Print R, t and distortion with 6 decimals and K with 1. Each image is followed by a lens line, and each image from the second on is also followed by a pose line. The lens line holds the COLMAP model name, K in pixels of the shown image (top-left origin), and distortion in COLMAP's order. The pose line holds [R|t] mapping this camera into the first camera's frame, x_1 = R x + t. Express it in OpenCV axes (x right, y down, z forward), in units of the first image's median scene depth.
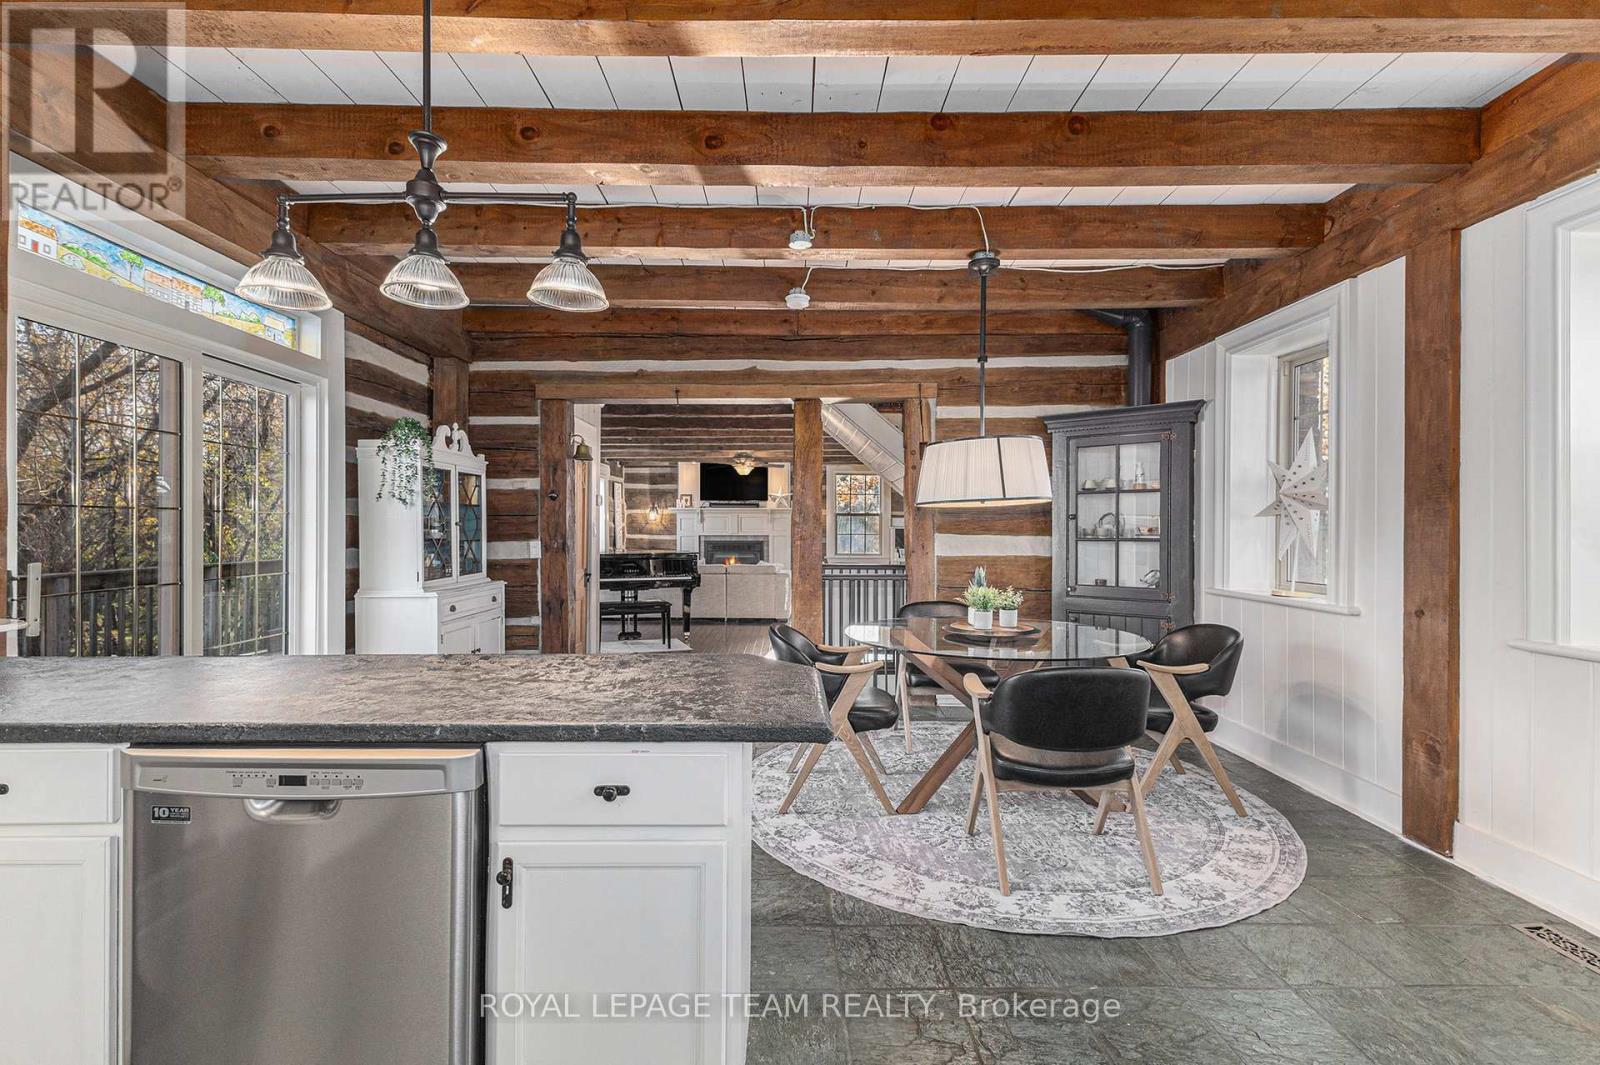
lens RADIAL K [[709.7, 0, 835.7], [0, 709.7, 532.7], [0, 0, 1]] dist [0.010400, -0.002766]
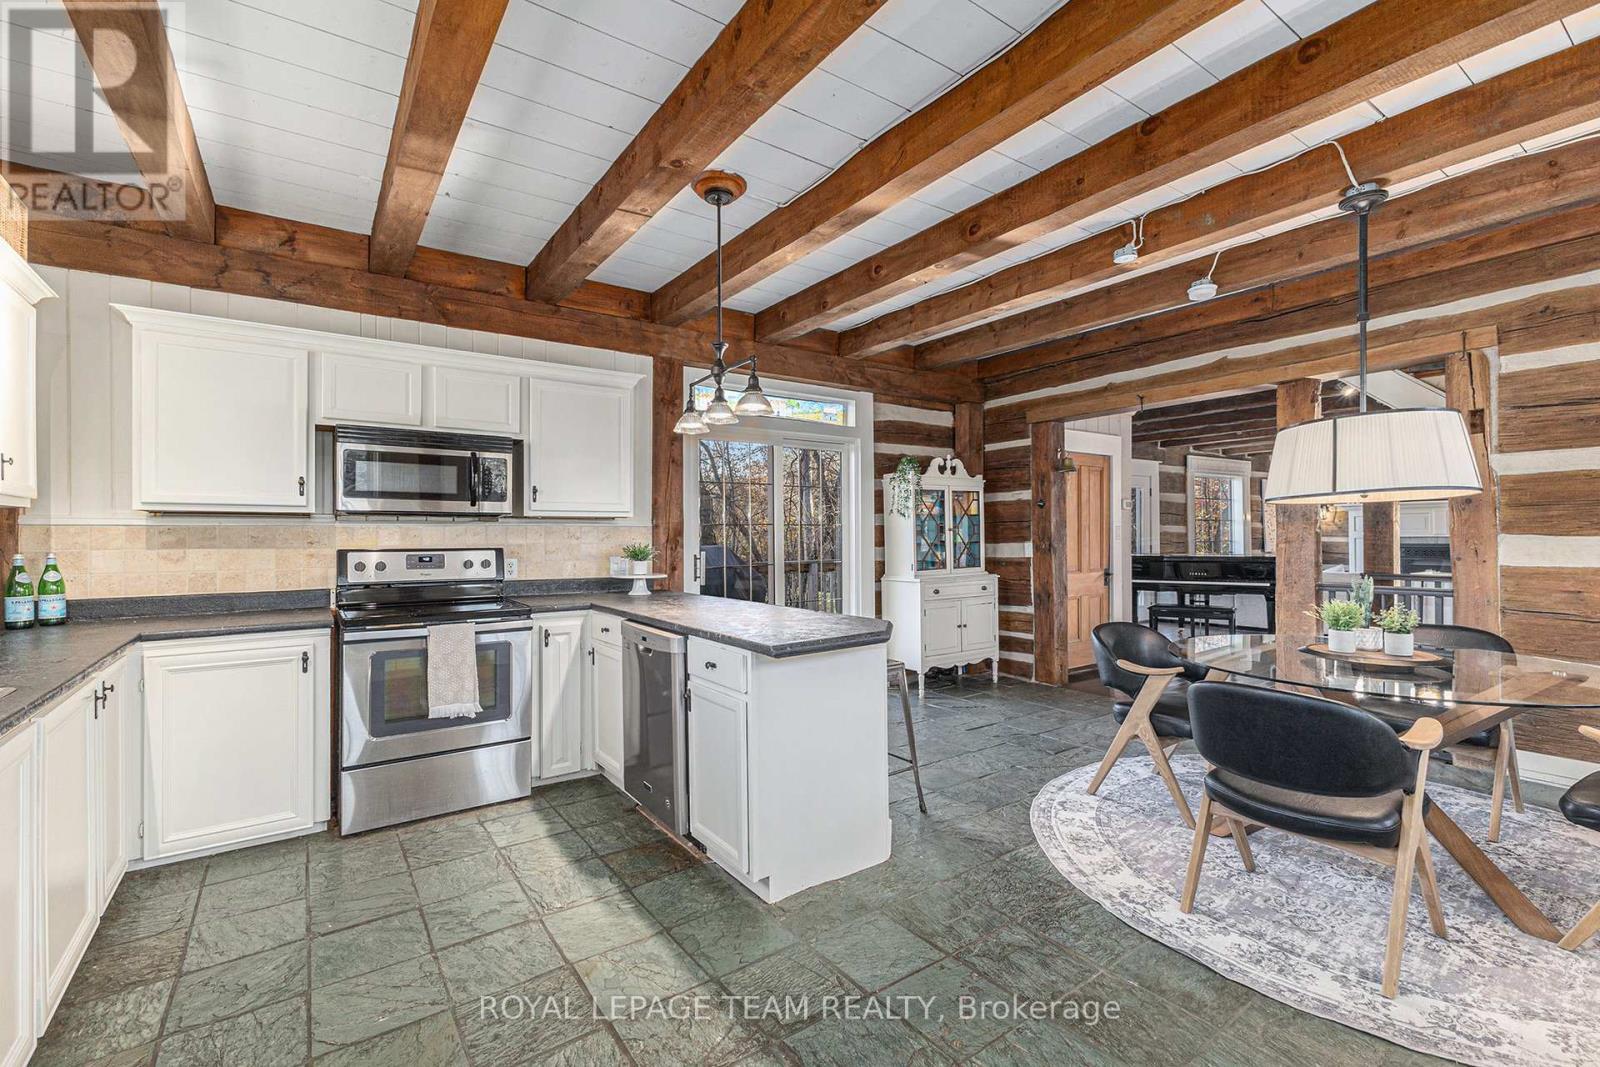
lens RADIAL K [[709.7, 0, 806.5], [0, 709.7, 531.2], [0, 0, 1]] dist [0.010400, -0.002766]
pose [[0.570257, -0.010350, -0.821401, 0.479999], [0.006461, 0.999946, -0.008114, -0.000527], [0.821441, -0.000680, 0.570294, 0.019567]]
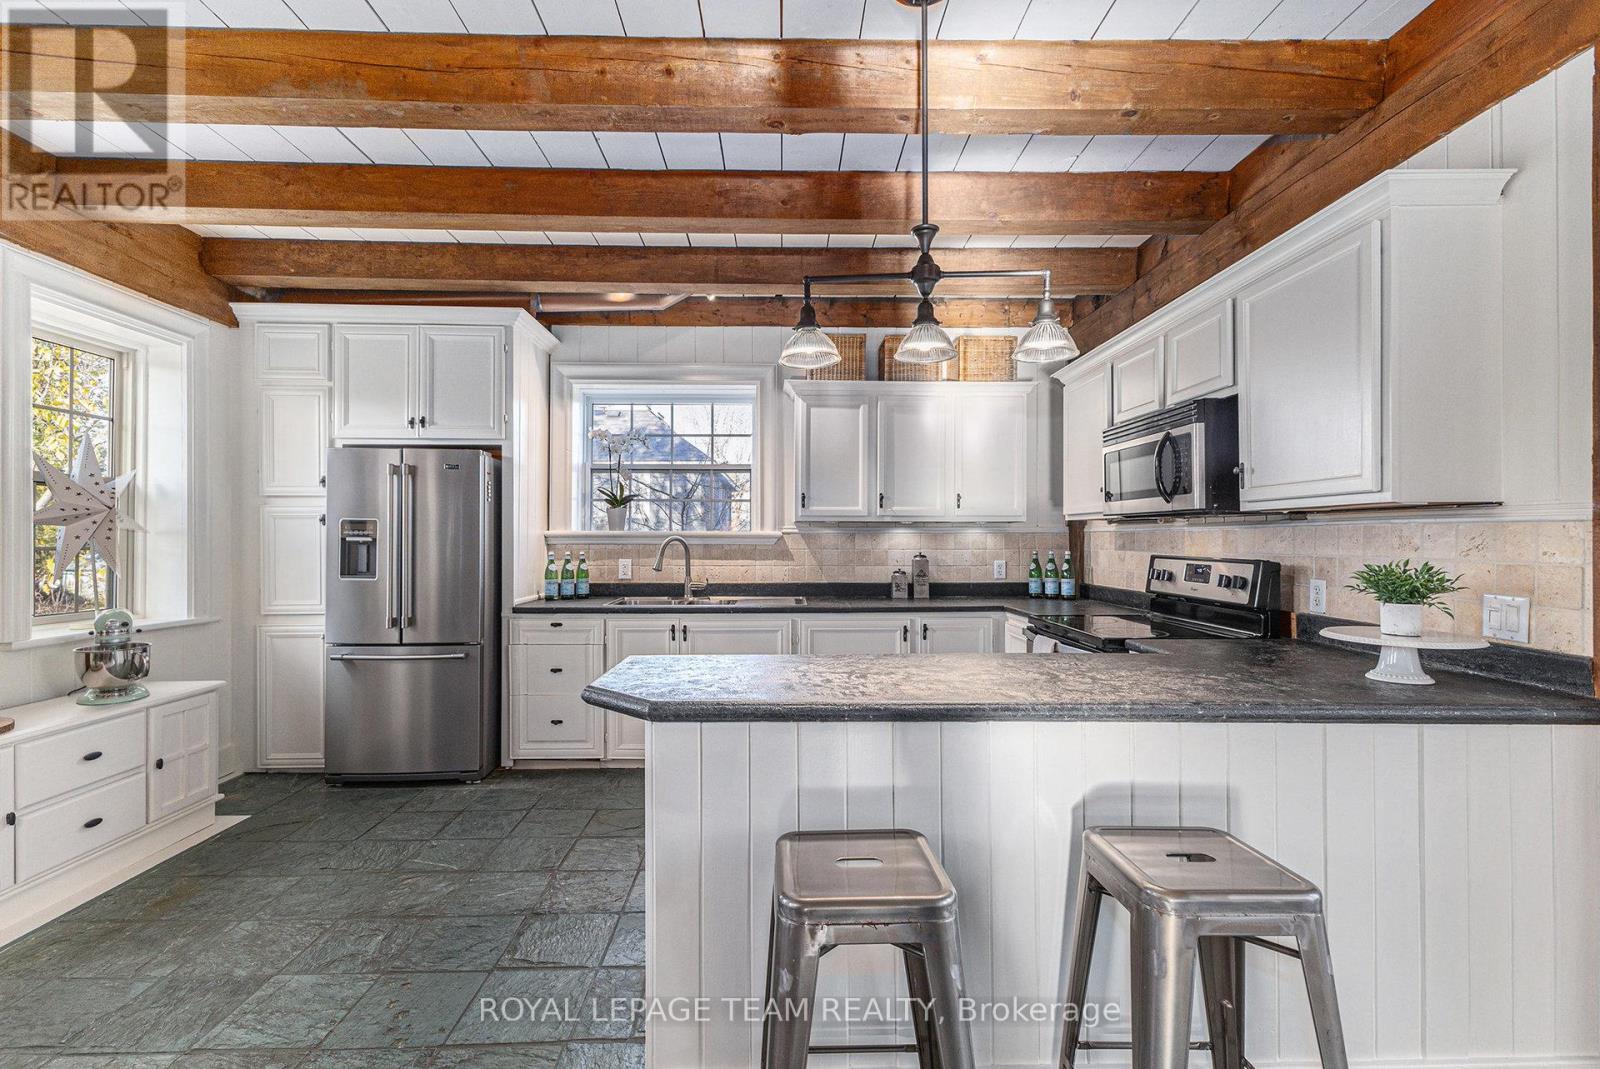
lens RADIAL K [[709.7, 0, 770.9], [0, 709.7, 540.2], [0, 0, 1]] dist [0.010400, -0.002766]
pose [[-0.999442, -0.007793, 0.032475, -0.122322], [-0.007714, 0.999967, 0.002540, -0.004707], [-0.032494, 0.002288, -0.999469, 0.856052]]
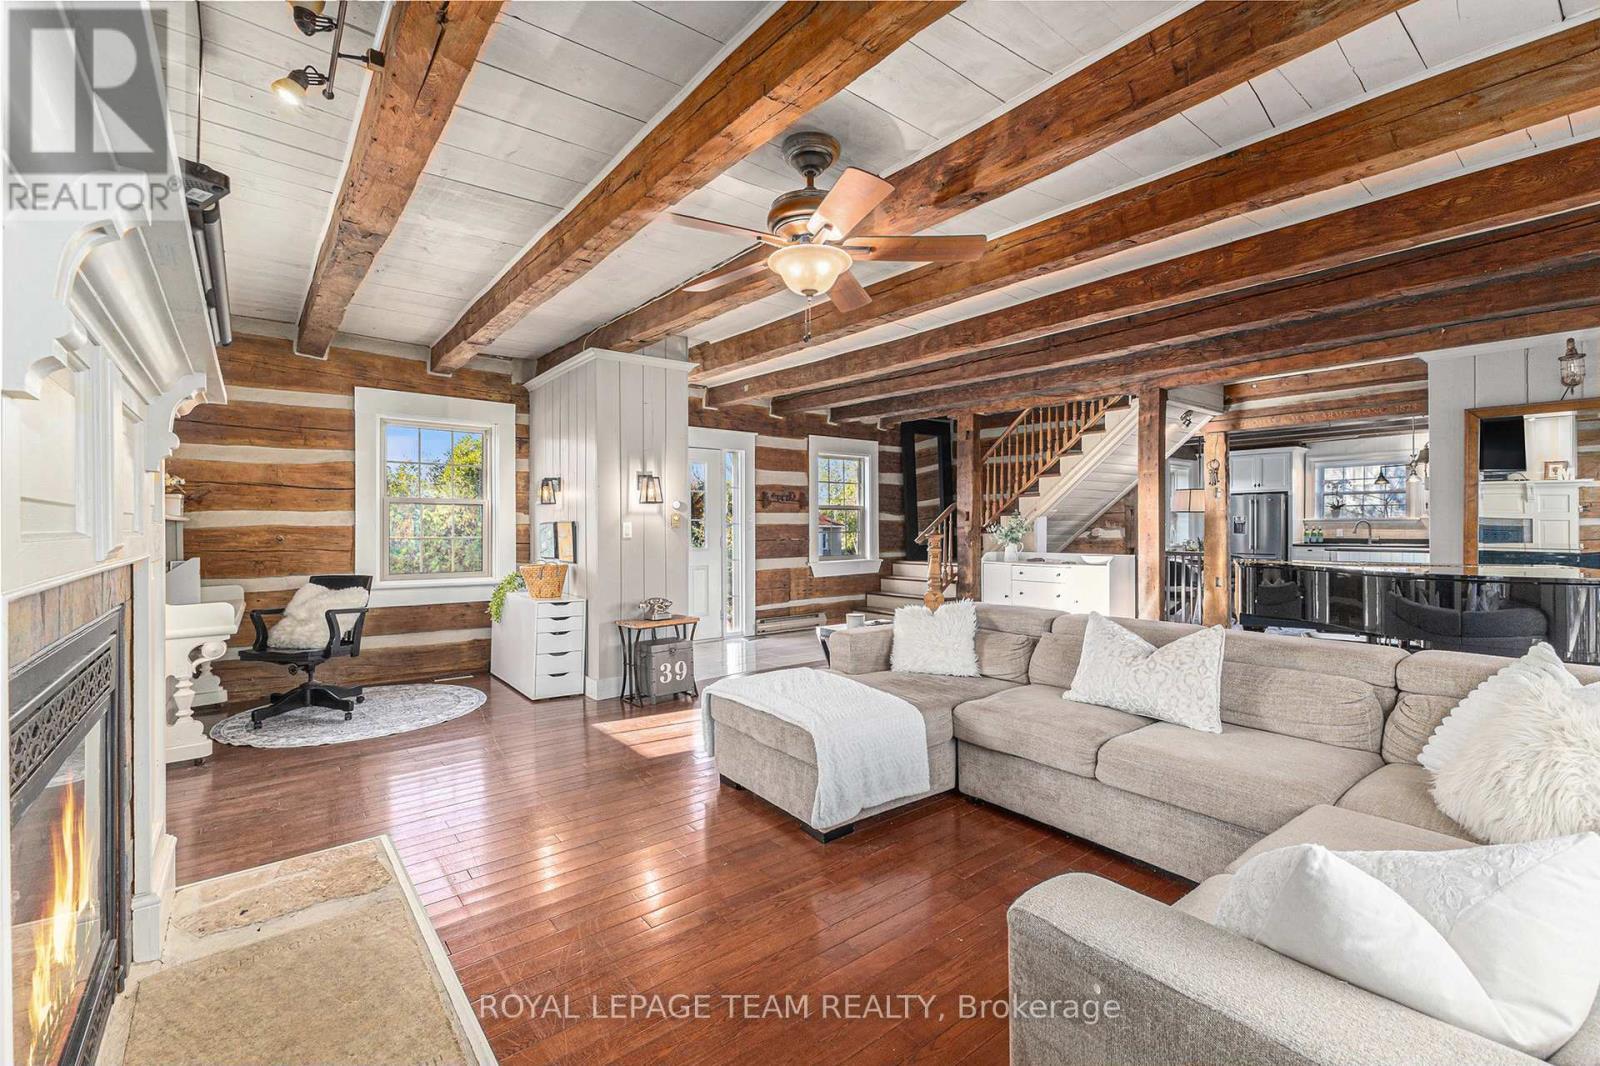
lens RADIAL K [[709.7, 0, 785.8], [0, 709.7, 534.9], [0, 0, 1]] dist [0.010400, -0.002766]
pose [[-0.611019, -0.007481, 0.791580, -0.784418], [-0.001168, 0.999963, 0.008549, 0.028868], [-0.791615, 0.004299, -0.611005, 3.335038]]
